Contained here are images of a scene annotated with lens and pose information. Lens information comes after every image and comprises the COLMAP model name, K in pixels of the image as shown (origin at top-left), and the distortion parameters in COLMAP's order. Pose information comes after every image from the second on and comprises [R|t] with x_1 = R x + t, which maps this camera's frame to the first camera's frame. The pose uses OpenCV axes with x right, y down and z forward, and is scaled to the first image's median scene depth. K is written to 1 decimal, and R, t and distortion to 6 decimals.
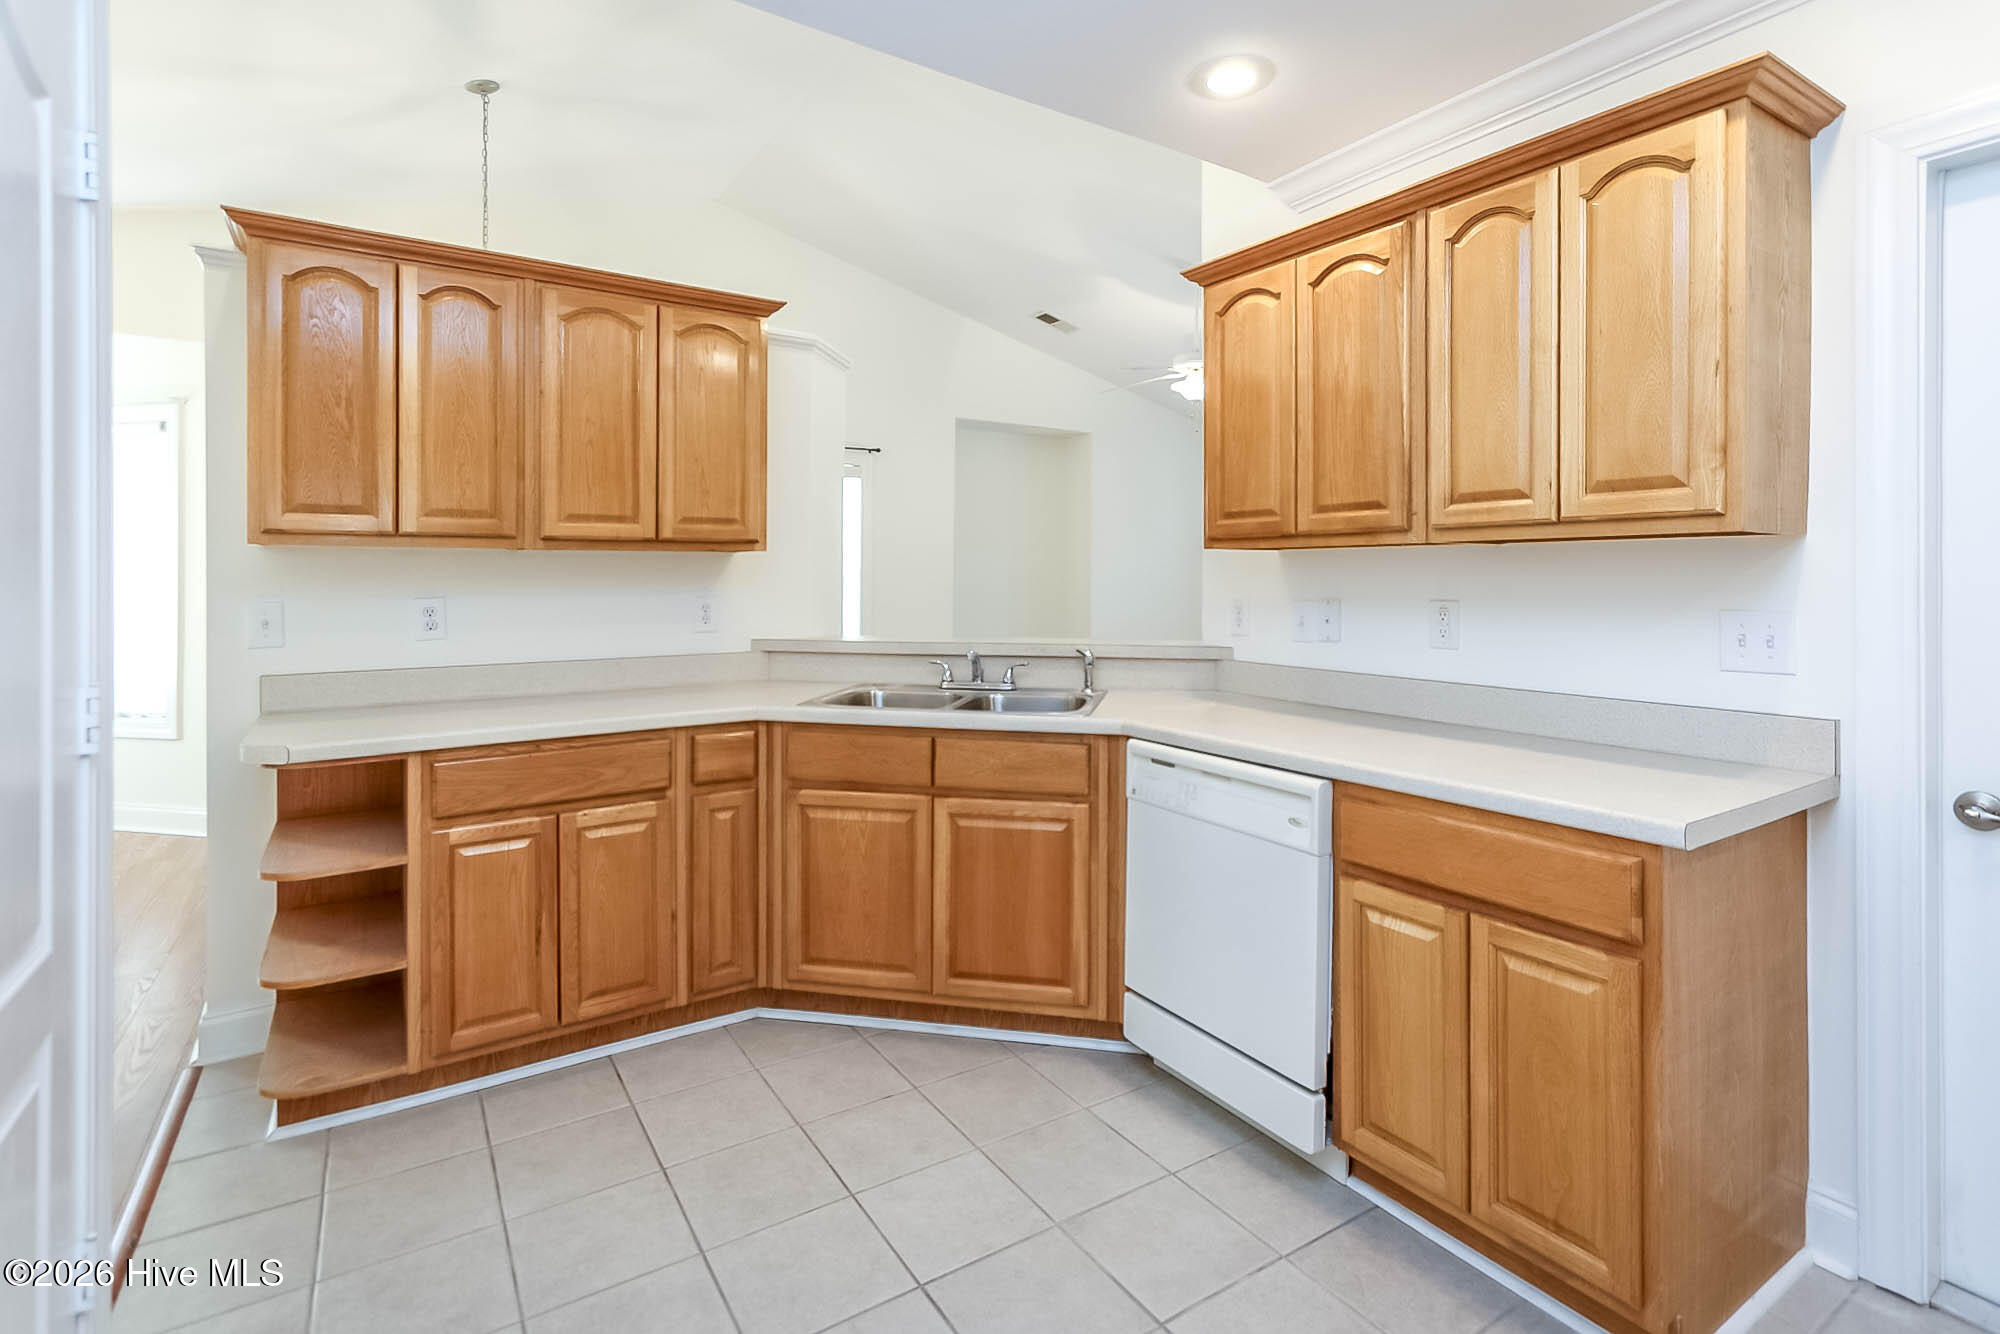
lens RADIAL K [[968.1, 0, 1015.3], [0, 968.1, 570.8], [0, 0, 1]] dist [0.000664, 0.000295]
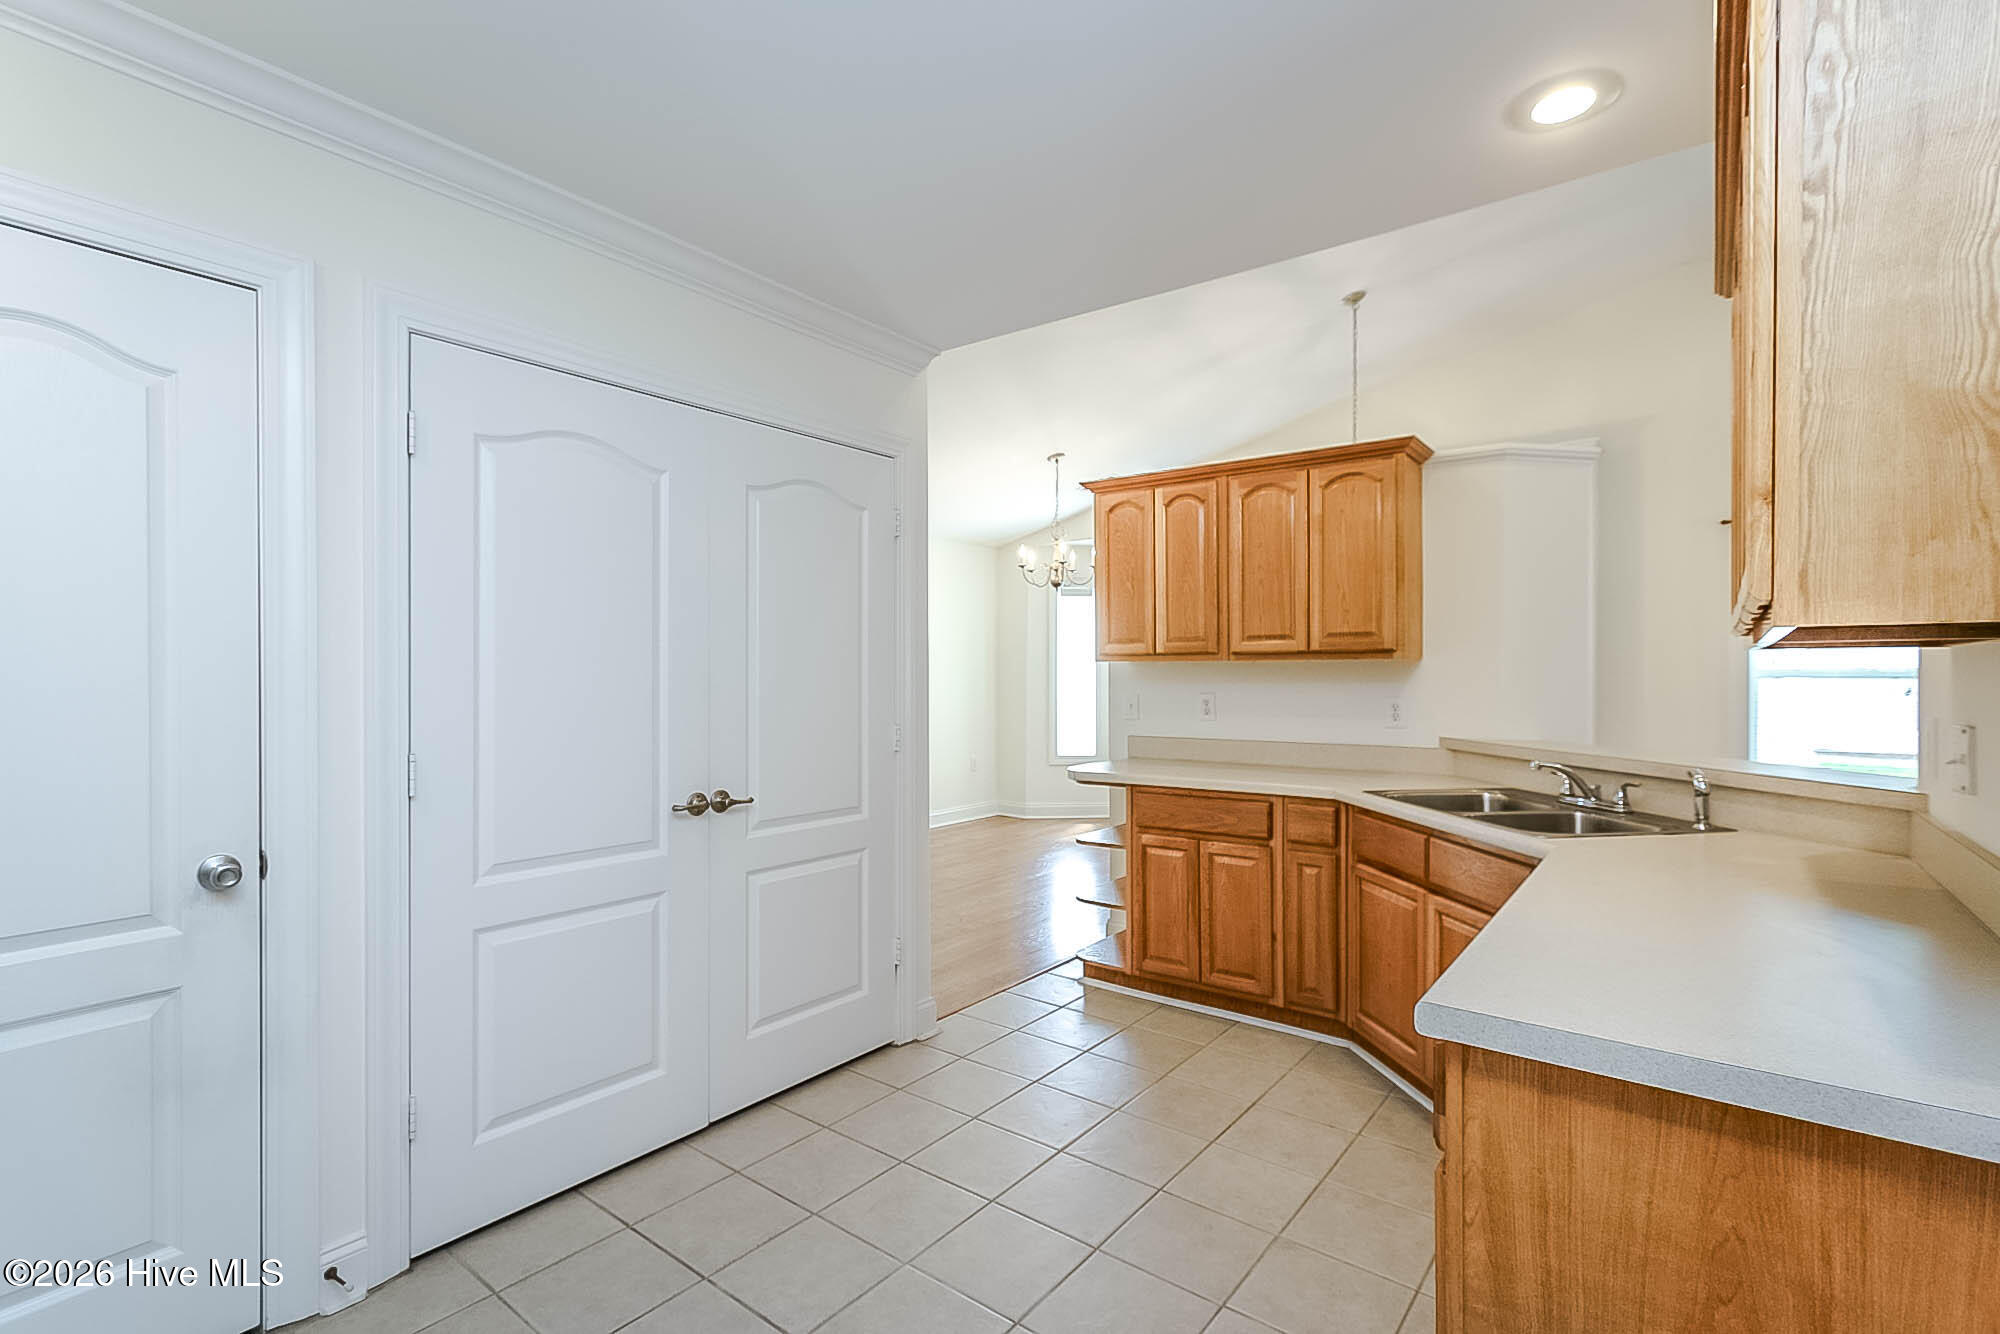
lens RADIAL K [[929.5, 0, 1000.0], [0, 929.5, 667.0], [0, 0, 1]] dist [0.001805, 0.000226]
pose [[0.323352, -0.004602, -0.946267, 0.708604], [0.006941, 0.999973, -0.002491, -0.012624], [0.946253, -0.005763, 0.323375, 0.226169]]
